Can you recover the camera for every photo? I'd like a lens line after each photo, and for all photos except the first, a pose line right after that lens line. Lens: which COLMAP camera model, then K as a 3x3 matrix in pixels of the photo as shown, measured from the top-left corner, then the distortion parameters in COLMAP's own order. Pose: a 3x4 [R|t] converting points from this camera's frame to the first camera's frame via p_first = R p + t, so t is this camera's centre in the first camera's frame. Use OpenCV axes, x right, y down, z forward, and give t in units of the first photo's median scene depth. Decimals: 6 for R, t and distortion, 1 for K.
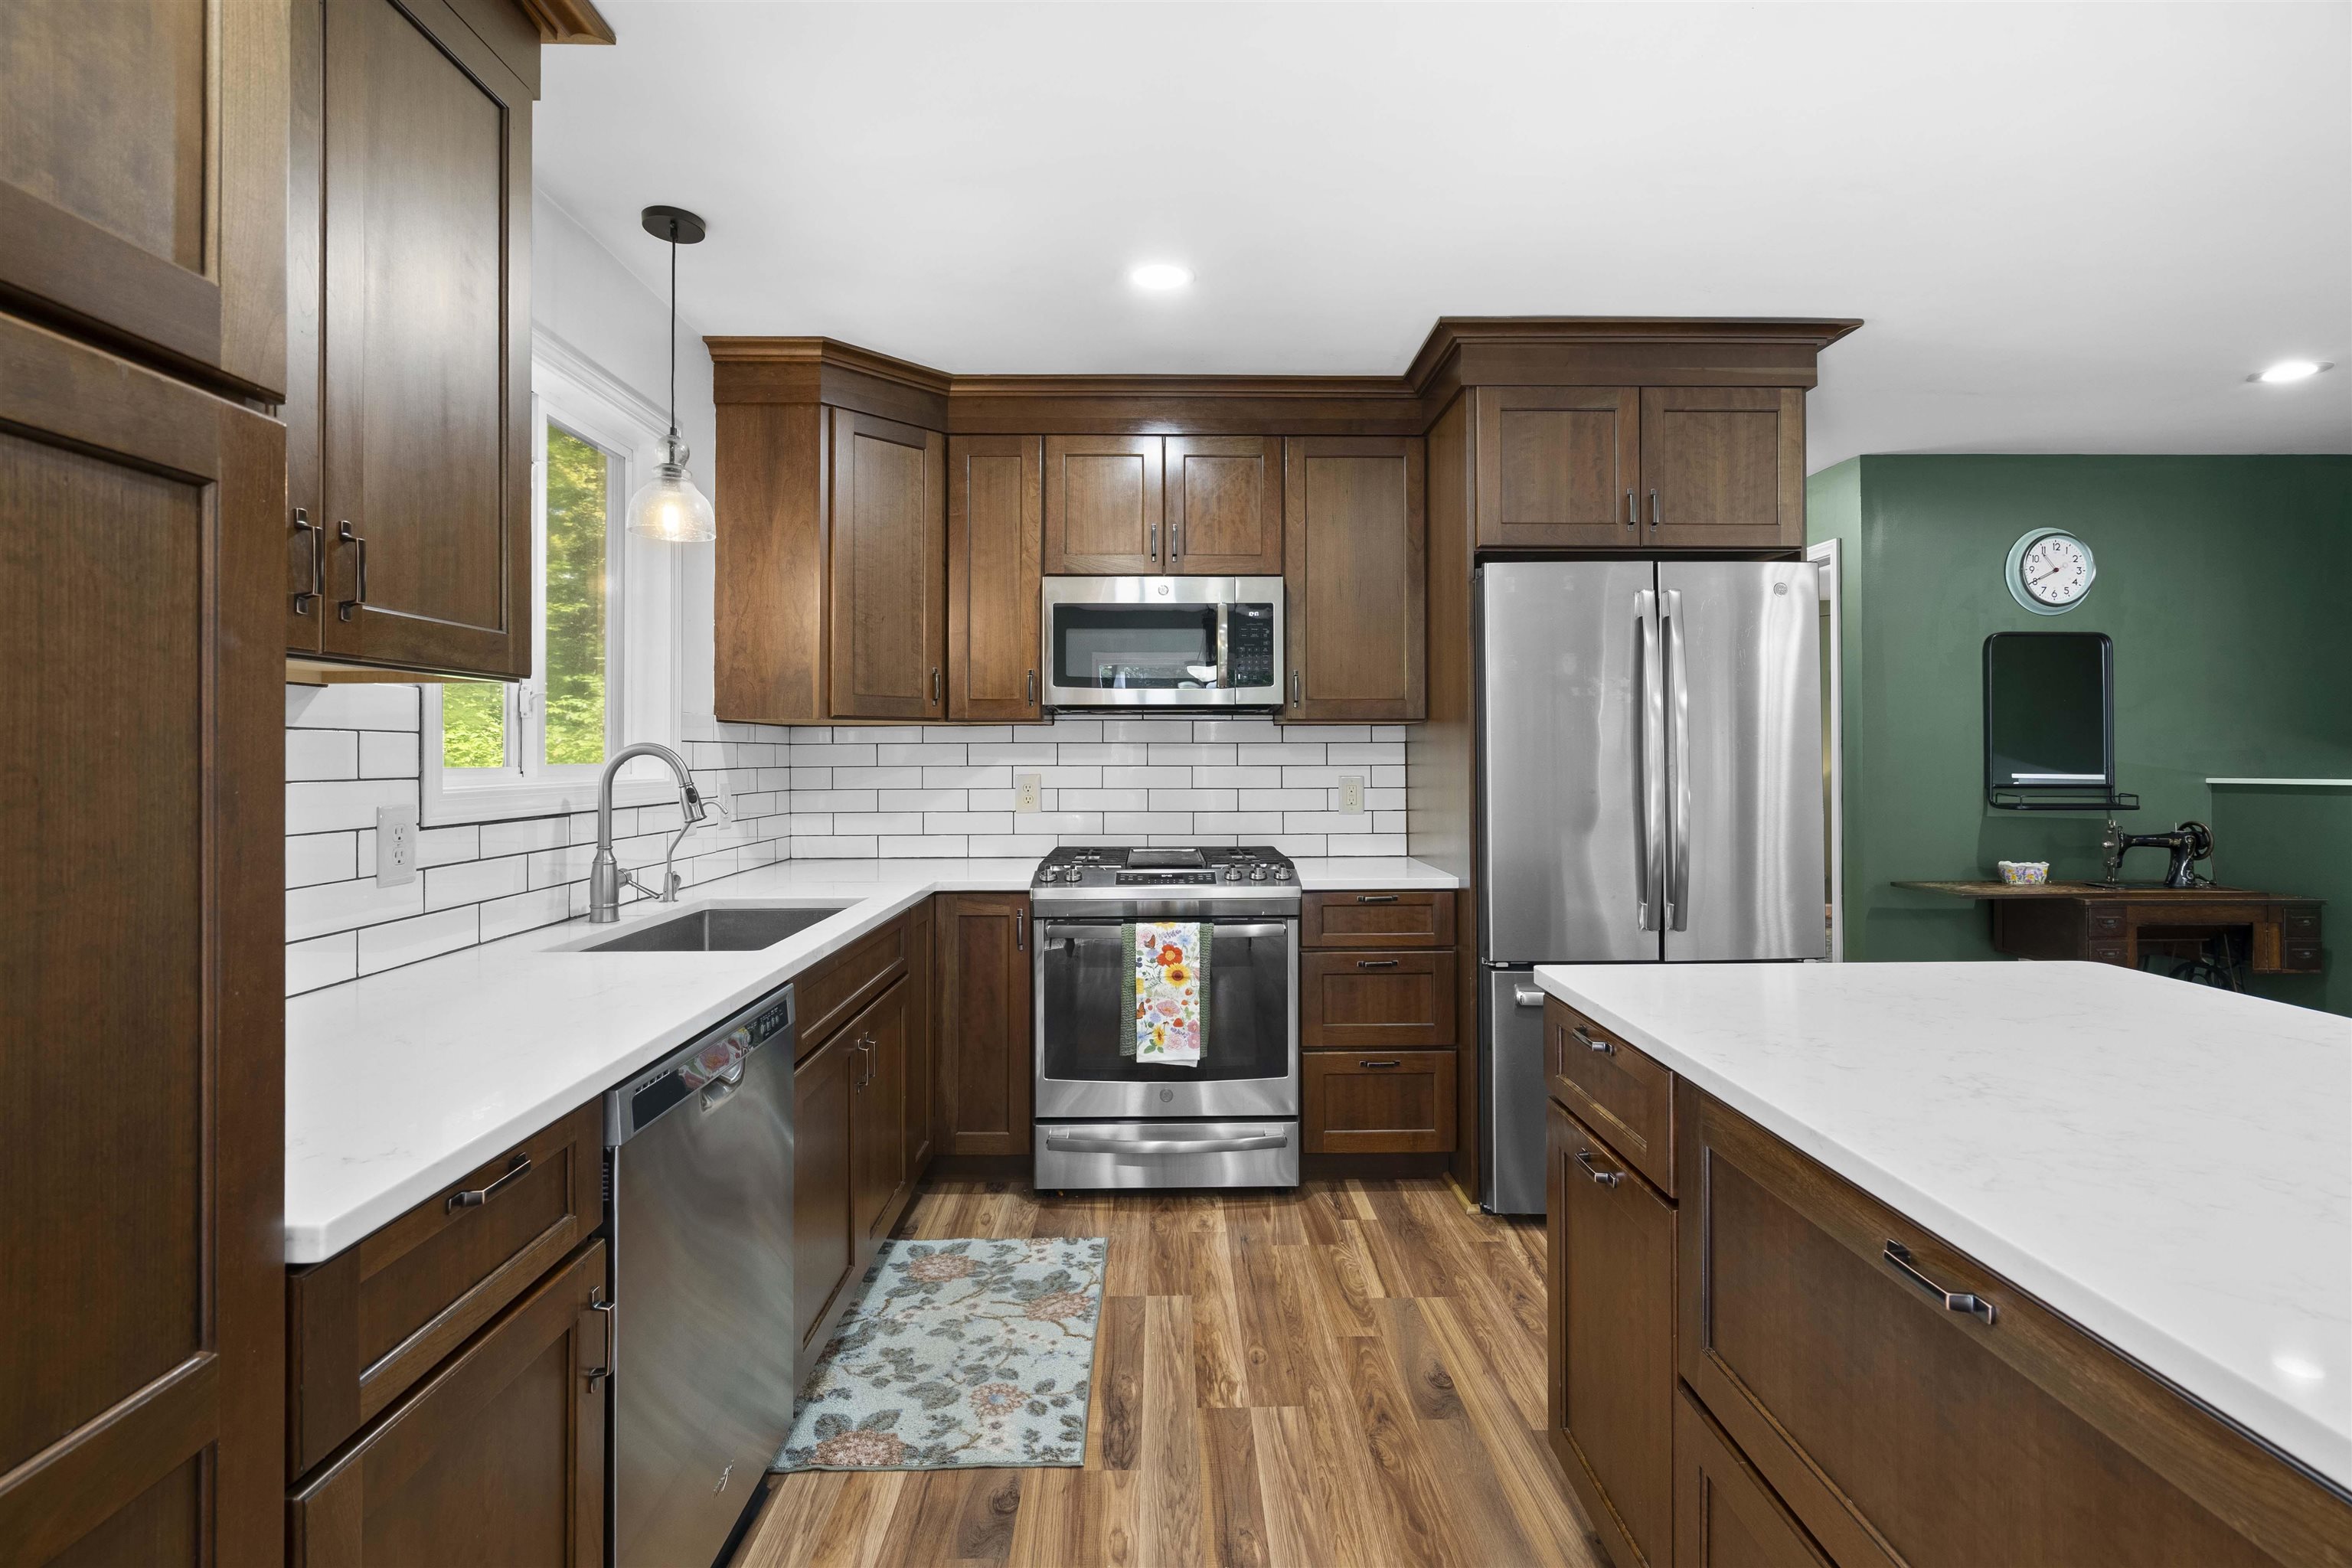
lens RADIAL K [[1074.4, 0, 1181.3], [0, 1074.4, 749.1], [0, 0, 1]] dist [-0.005173, 0.002897]
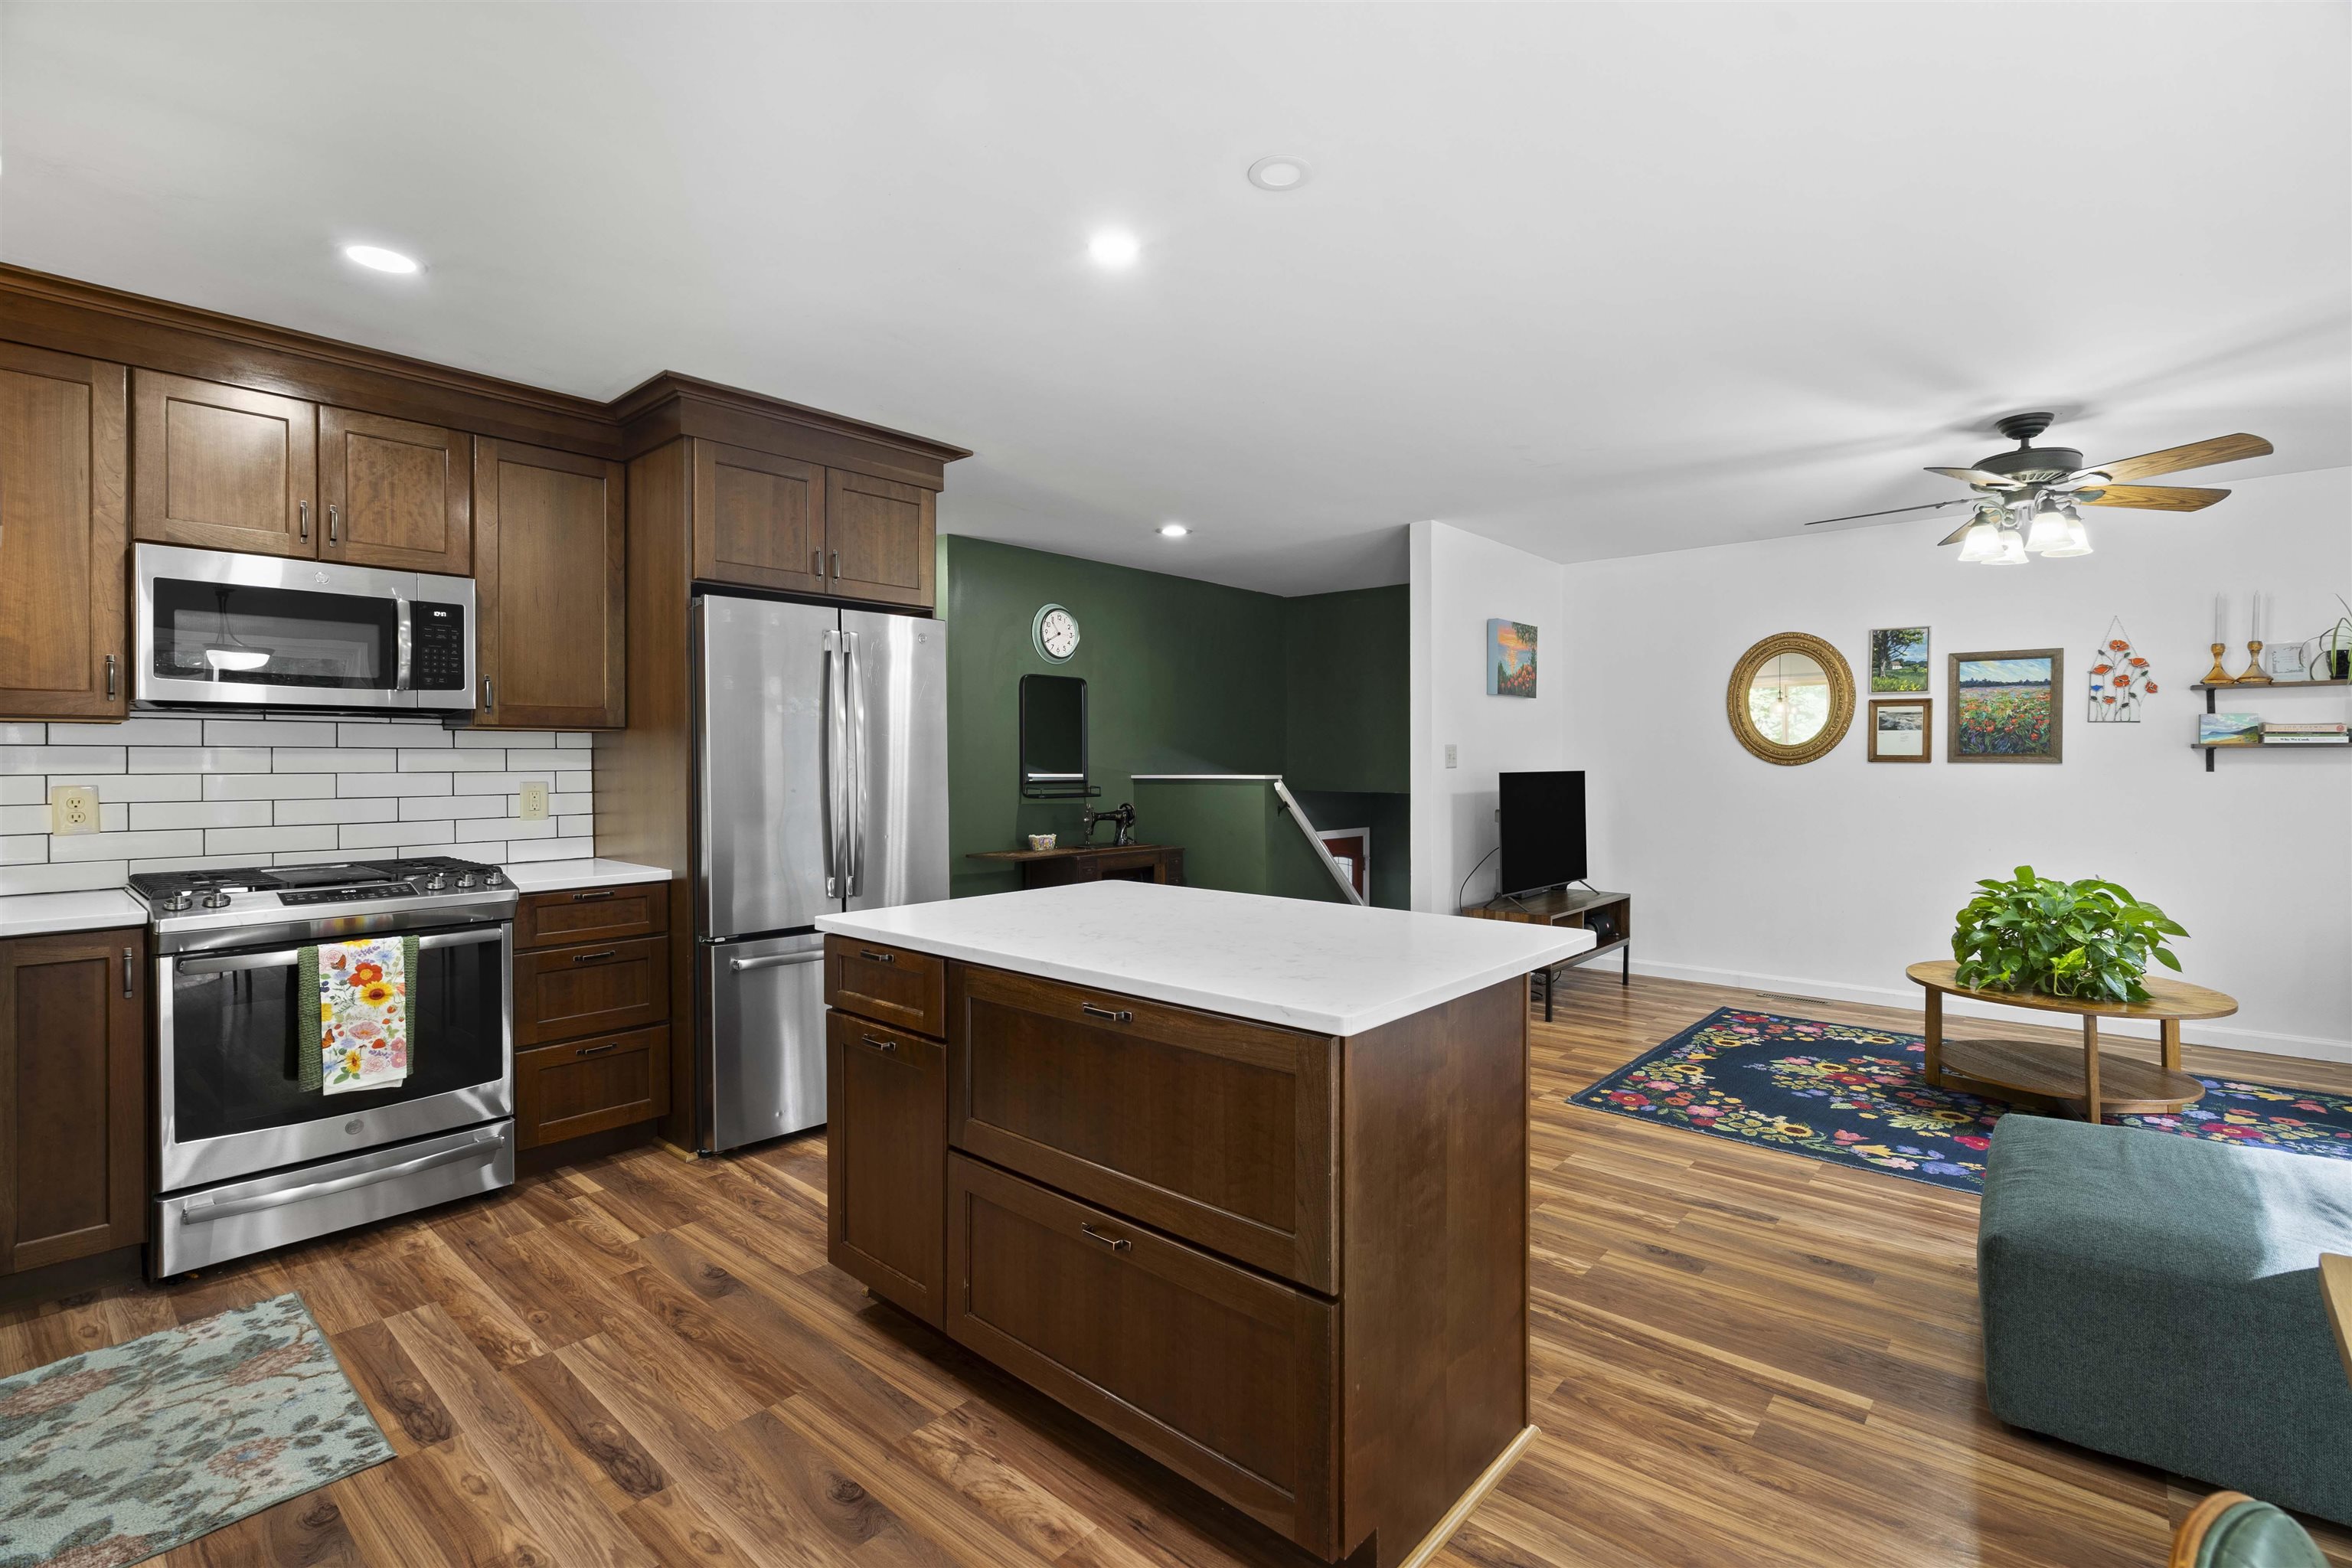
lens RADIAL K [[1074.4, 0, 1167.3], [0, 1074.4, 763.6], [0, 0, 1]] dist [-0.005173, 0.002897]
pose [[0.681374, -0.002589, 0.731931, -0.218541], [-0.003577, 0.999970, 0.006868, -0.000868], [-0.731927, -0.007298, 0.681344, -0.148367]]
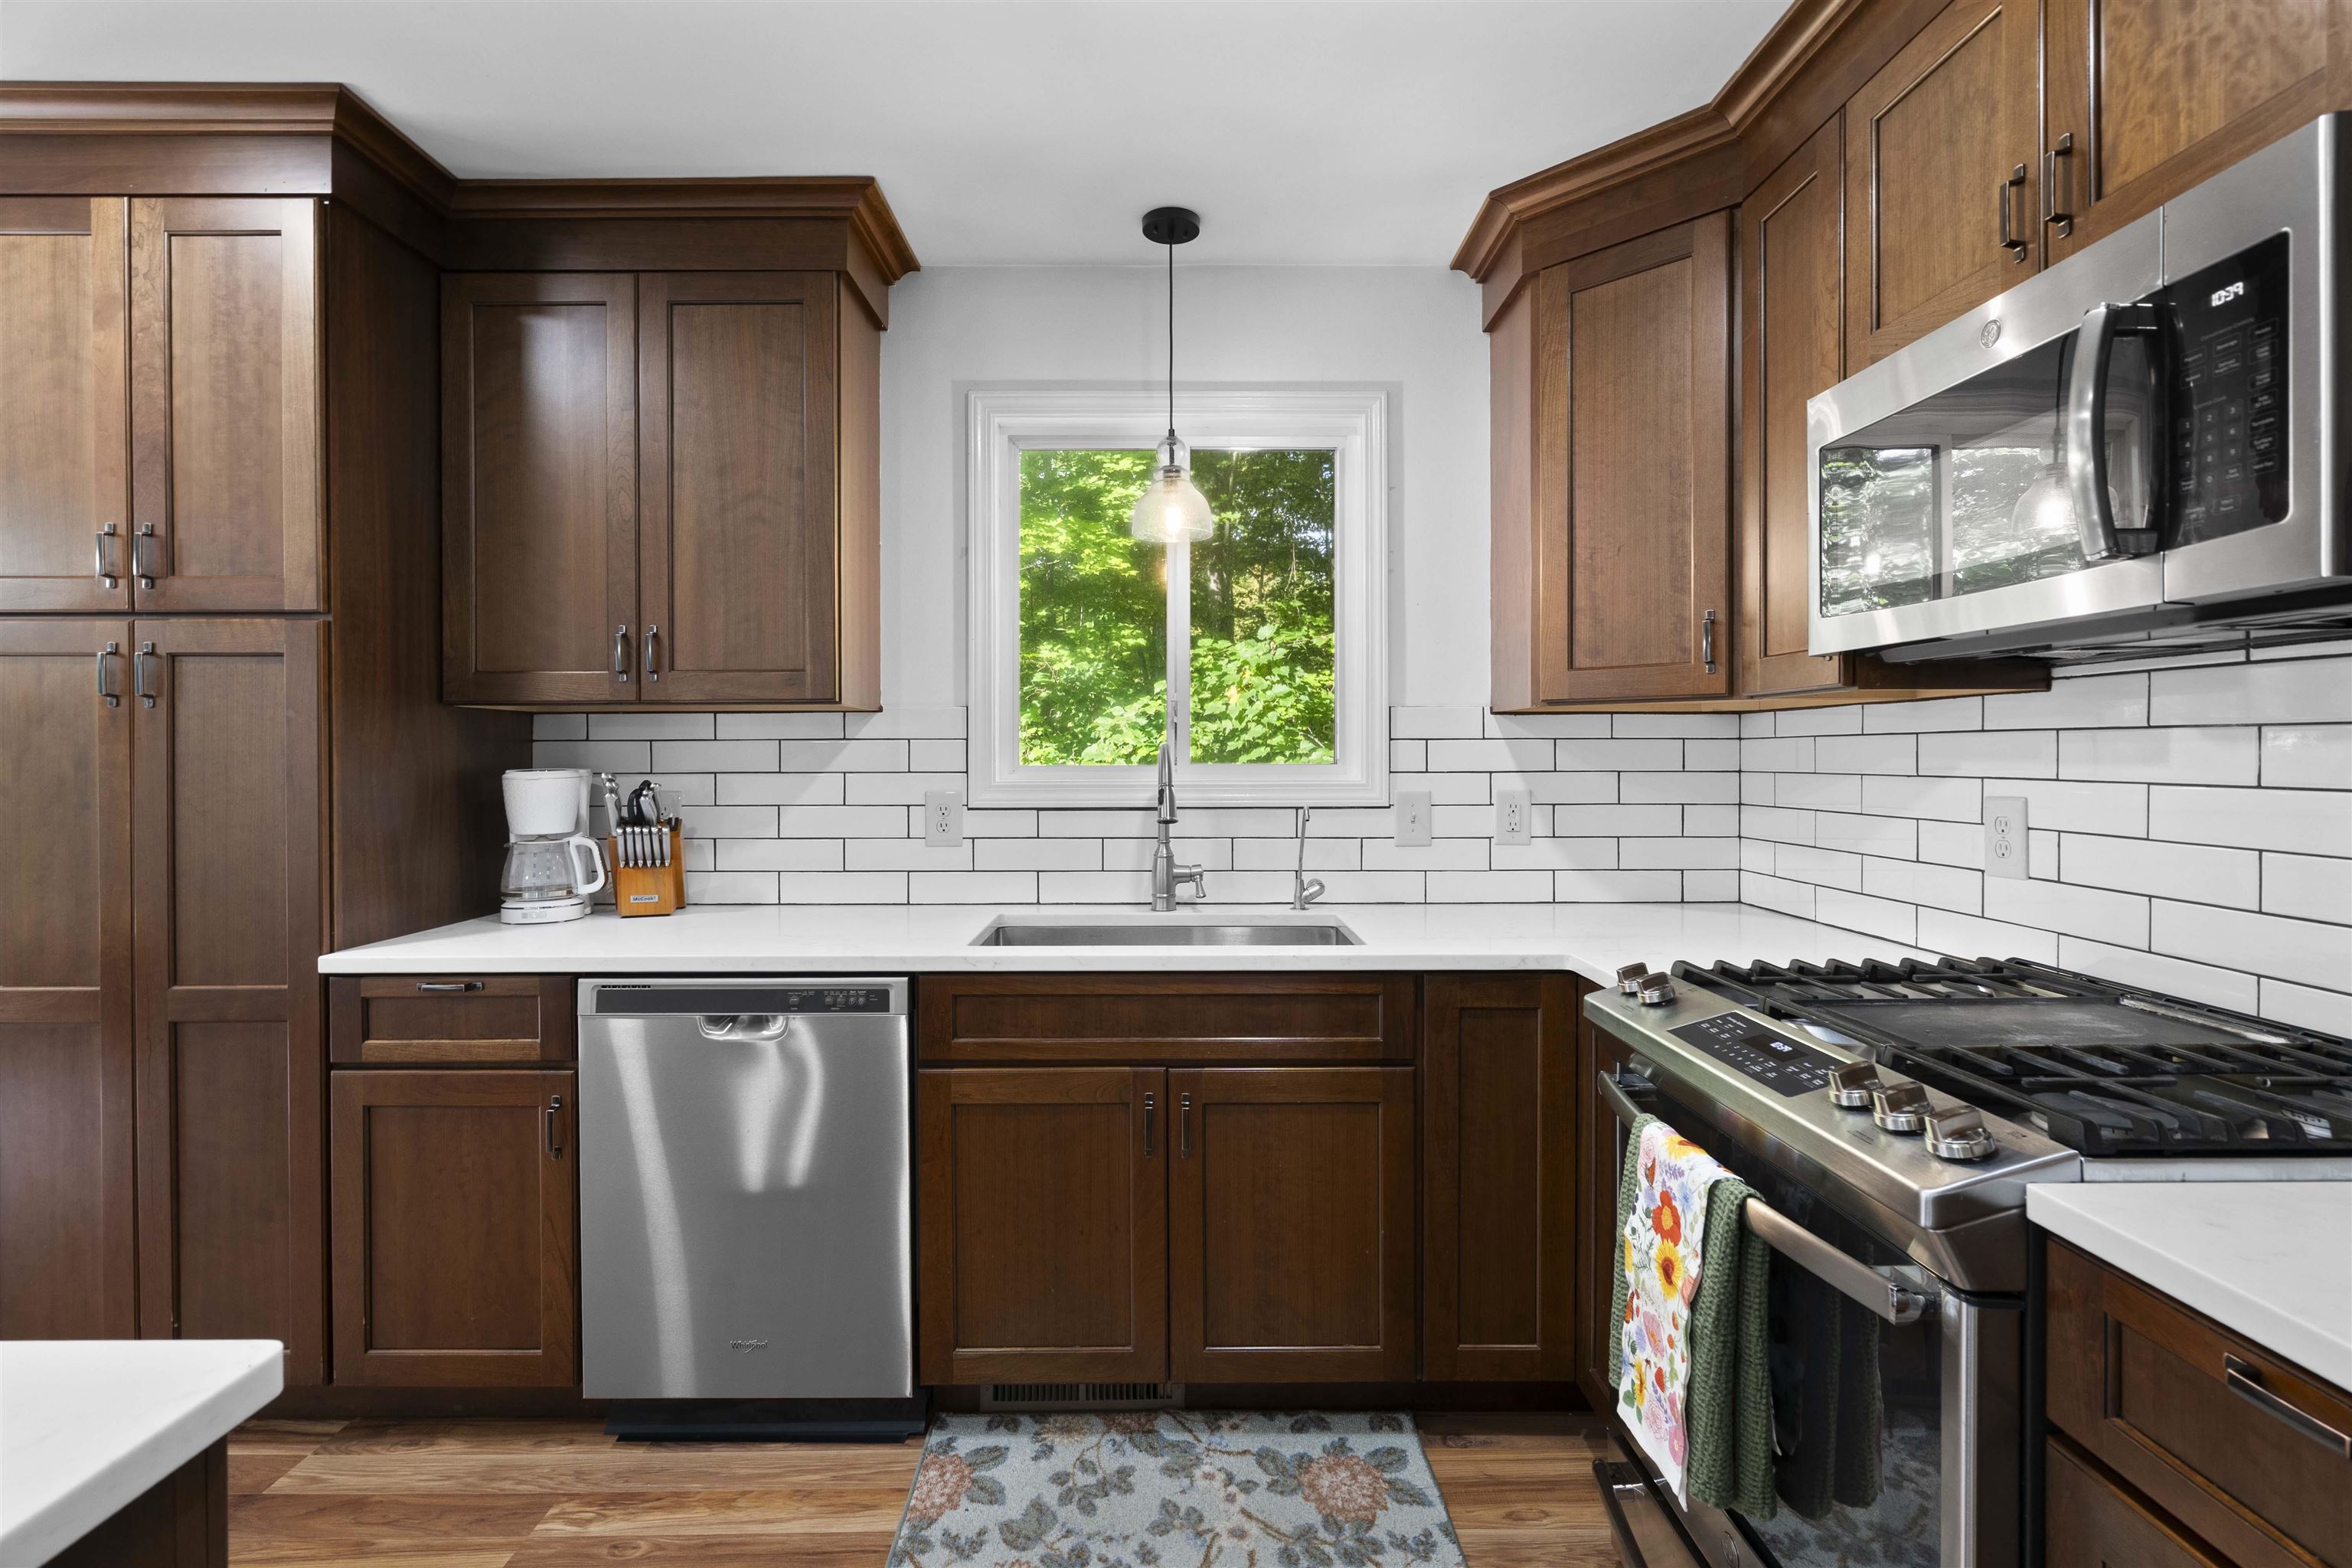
lens RADIAL K [[1074.4, 0, 1168.1], [0, 1074.4, 760.2], [0, 0, 1]] dist [-0.005173, 0.002897]
pose [[-0.009115, 0.008028, -0.999926, 0.427137], [0.007111, 0.999943, 0.007963, 0.001252], [0.999933, -0.007038, -0.009171, 0.803613]]
